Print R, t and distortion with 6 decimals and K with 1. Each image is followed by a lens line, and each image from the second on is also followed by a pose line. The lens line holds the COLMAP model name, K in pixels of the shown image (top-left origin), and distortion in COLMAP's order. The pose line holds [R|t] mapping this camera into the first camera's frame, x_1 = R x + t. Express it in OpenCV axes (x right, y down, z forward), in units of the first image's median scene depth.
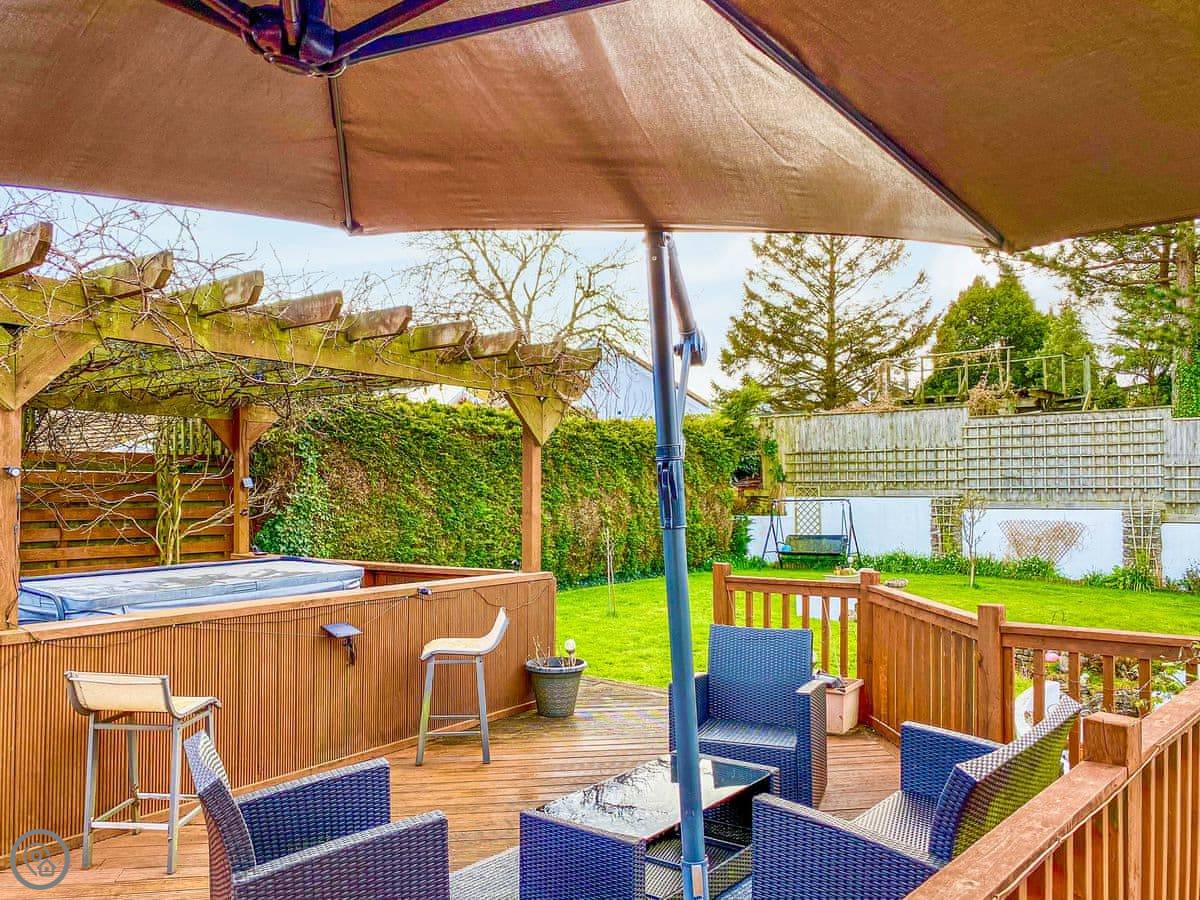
lens RADIAL K [[928.3, 0, 596.5], [0, 928.3, 457.4], [0, 0, 1]] dist [0.081983, -0.160579]
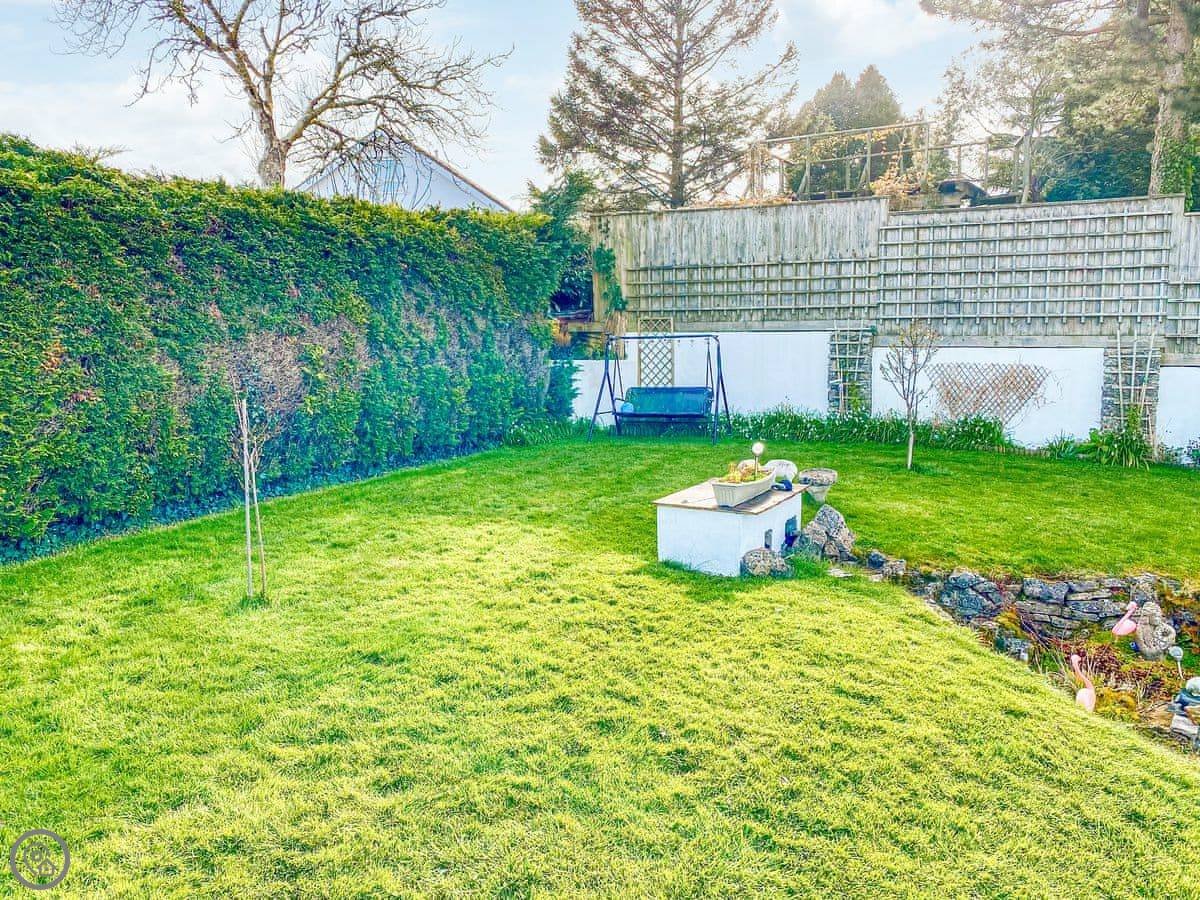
lens RADIAL K [[928.3, 0, 596.5], [0, 928.3, 457.4], [0, 0, 1]] dist [0.081983, -0.160579]
pose [[0.983399, -0.026355, 0.179530, 0.055598], [-0.005039, 0.985048, 0.172207, 0.015438], [-0.181384, -0.170253, 0.968563, 0.323578]]
